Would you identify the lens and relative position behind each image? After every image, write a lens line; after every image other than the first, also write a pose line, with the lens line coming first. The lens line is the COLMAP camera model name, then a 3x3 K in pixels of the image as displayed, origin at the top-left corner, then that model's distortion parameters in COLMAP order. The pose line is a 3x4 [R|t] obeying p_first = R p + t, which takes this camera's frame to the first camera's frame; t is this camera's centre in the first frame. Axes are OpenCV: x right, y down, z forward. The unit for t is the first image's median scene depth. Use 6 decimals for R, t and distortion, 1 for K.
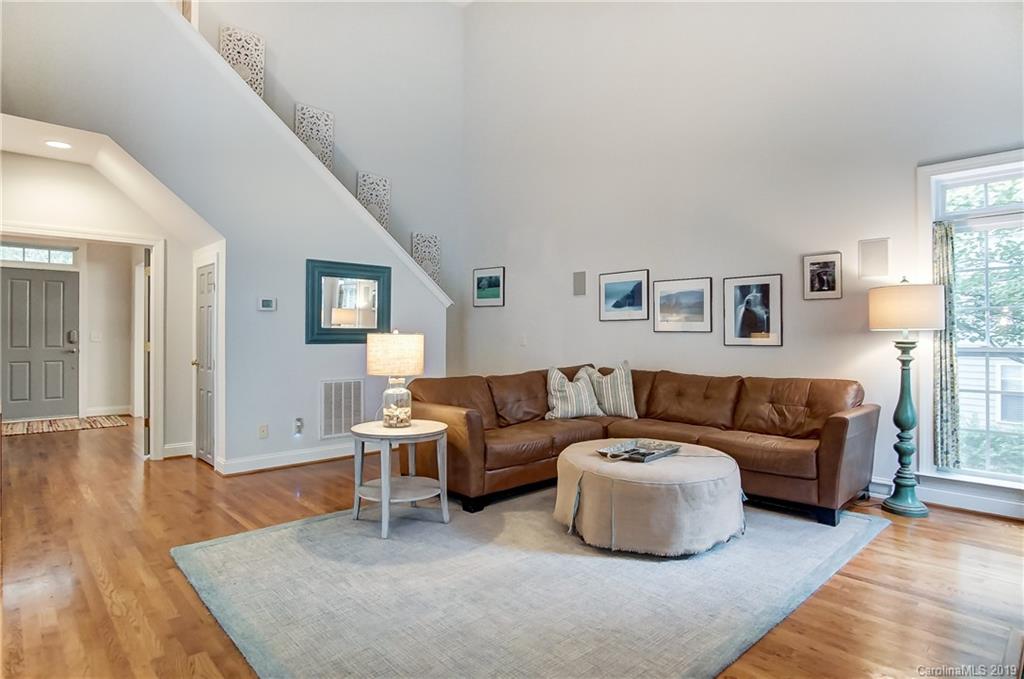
lens RADIAL K [[548.0, 0, 512.0], [0, 548.0, 339.5], [0, 0, 1]] dist [-0.037603, 0.000579]
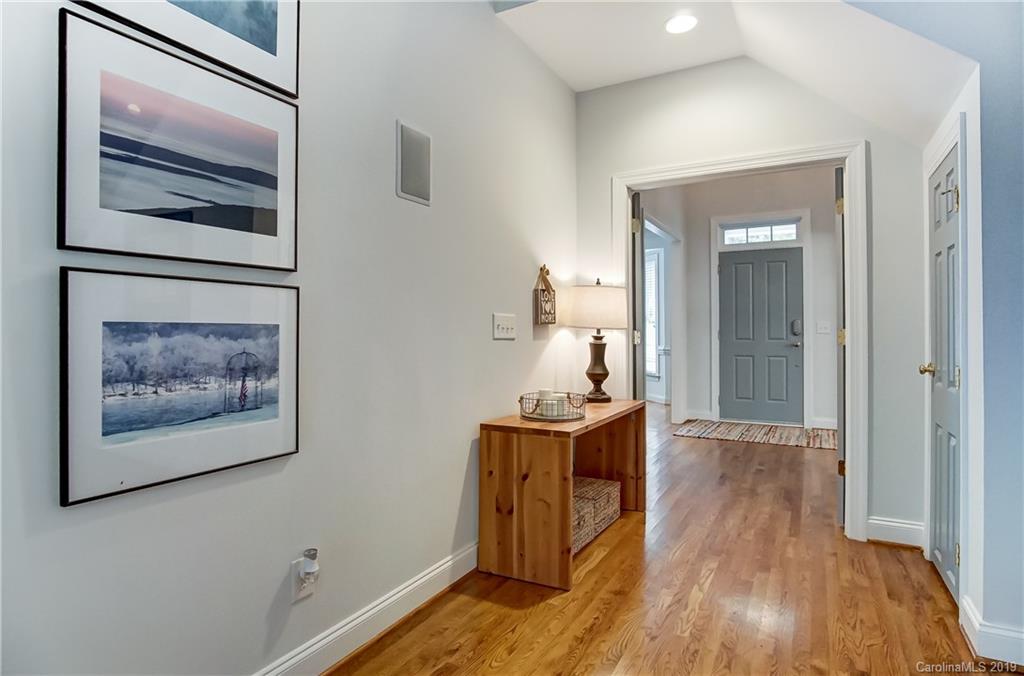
lens RADIAL K [[560.5, 0, 511.5], [0, 560.5, 330.6], [0, 0, 1]] dist [-0.035063, 0.009666]
pose [[0.309159, -0.009361, -0.950964, -0.247259], [-0.000763, 0.999949, -0.010092, 0.014217], [0.951010, 0.003845, 0.309136, 0.533881]]
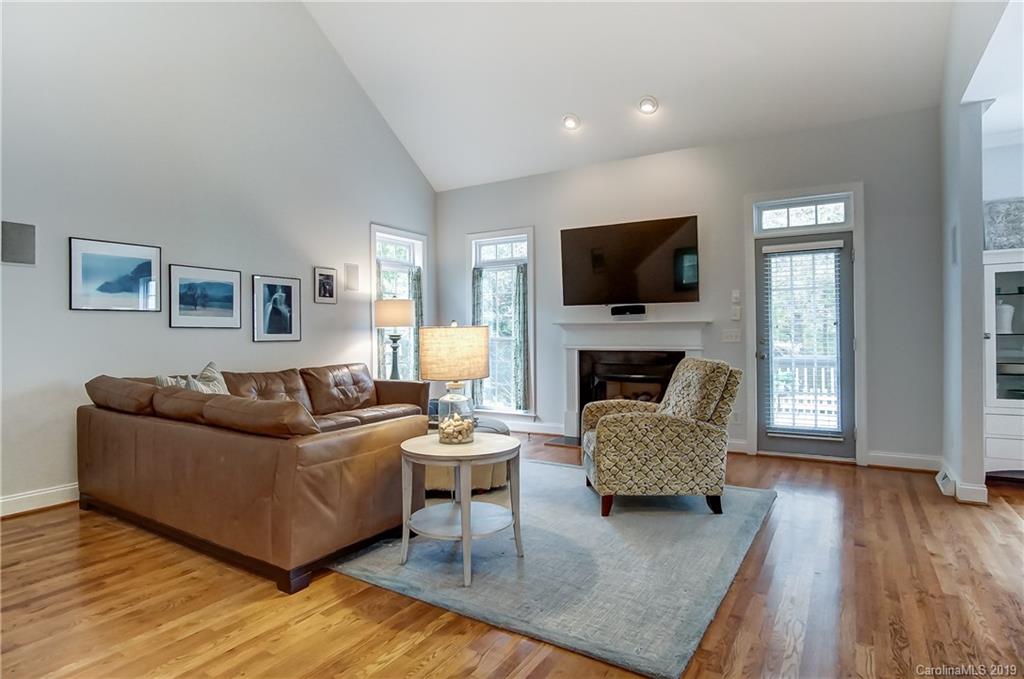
lens RADIAL K [[560.5, 0, 511.5], [0, 560.5, 332.1], [0, 0, 1]] dist [-0.035063, 0.009666]
pose [[-0.256836, 0.002707, 0.966451, -0.749887], [0.010171, 0.999948, -0.000098, -0.001921], [-0.966401, 0.009804, -0.256851, 0.837578]]
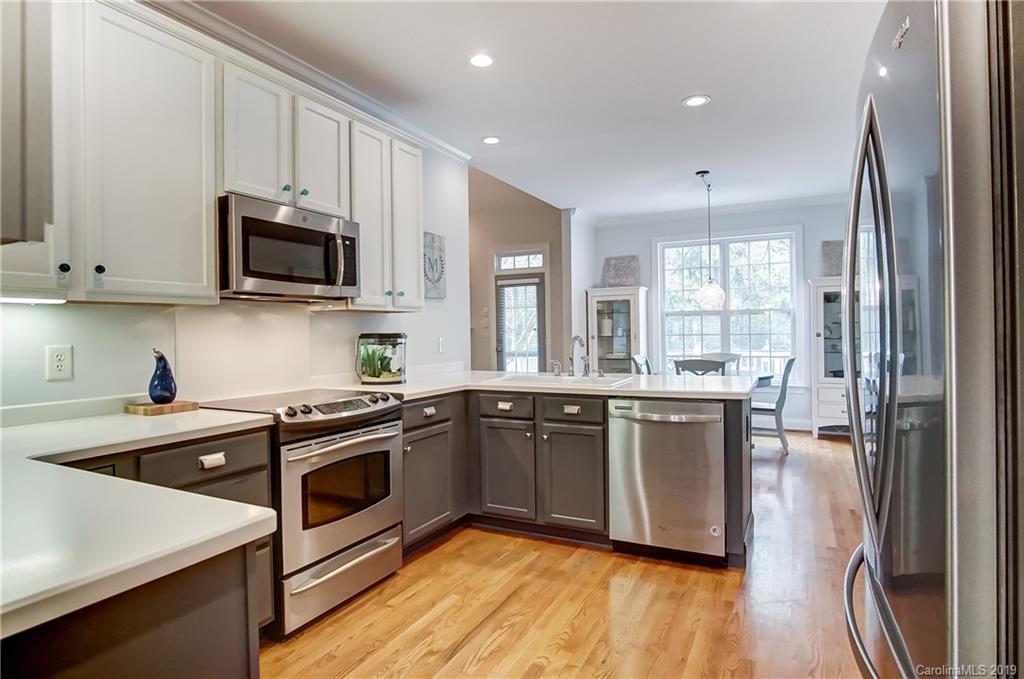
lens RADIAL K [[560.5, 0, 511.5], [0, 560.5, 332.1], [0, 0, 1]] dist [-0.035063, 0.009666]
pose [[-0.325571, 0.001833, 0.945516, -1.490116], [0.015925, 0.999867, 0.003545, -0.011710], [-0.945384, 0.016211, -0.325557, 0.607686]]
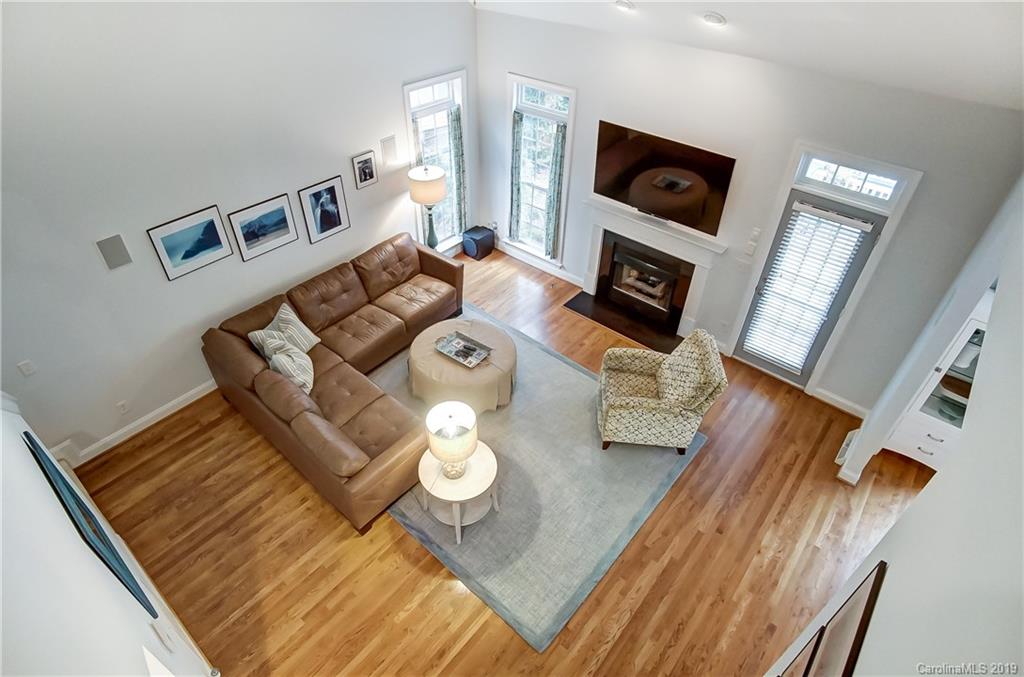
lens RADIAL K [[560.5, 0, 511.5], [0, 560.5, 331.1], [0, 0, 1]] dist [-0.035063, 0.009666]
pose [[-0.108088, -0.634789, 0.765089, -0.721809], [-0.017777, 0.770708, 0.636940, -0.642104], [-0.993982, 0.055244, -0.094589, 0.723388]]
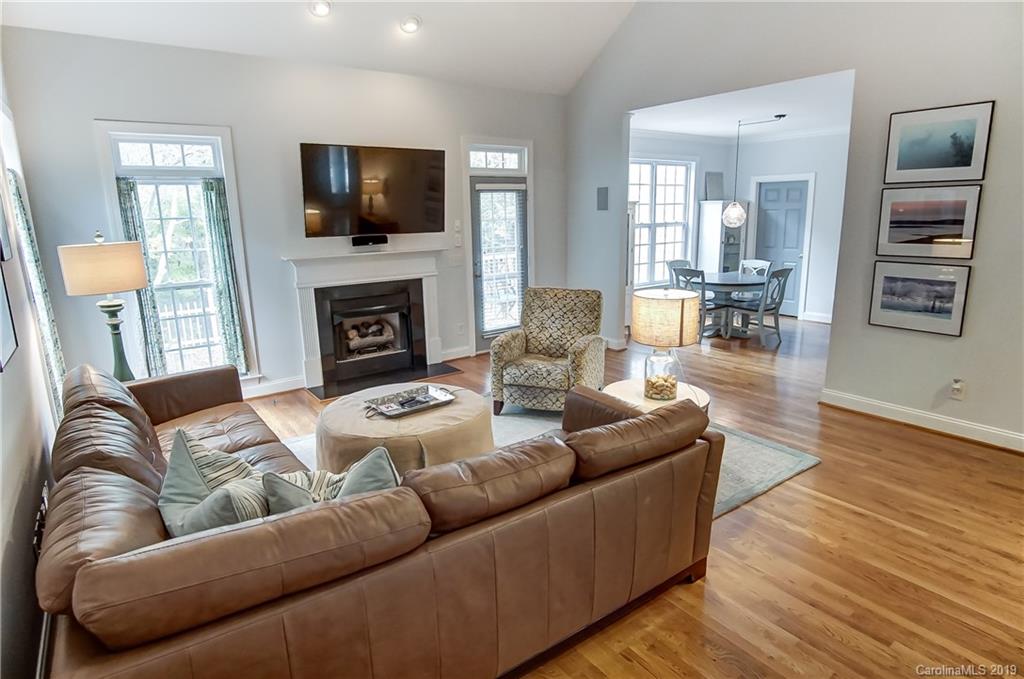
lens RADIAL K [[560.5, 0, 511.5], [0, 560.5, 332.1], [0, 0, 1]] dist [-0.035063, 0.009666]
pose [[-0.992930, -0.010519, 0.118236, -0.051349], [0.015749, 0.975585, 0.219055, -0.112739], [-0.117654, 0.219368, -0.968522, 1.414548]]
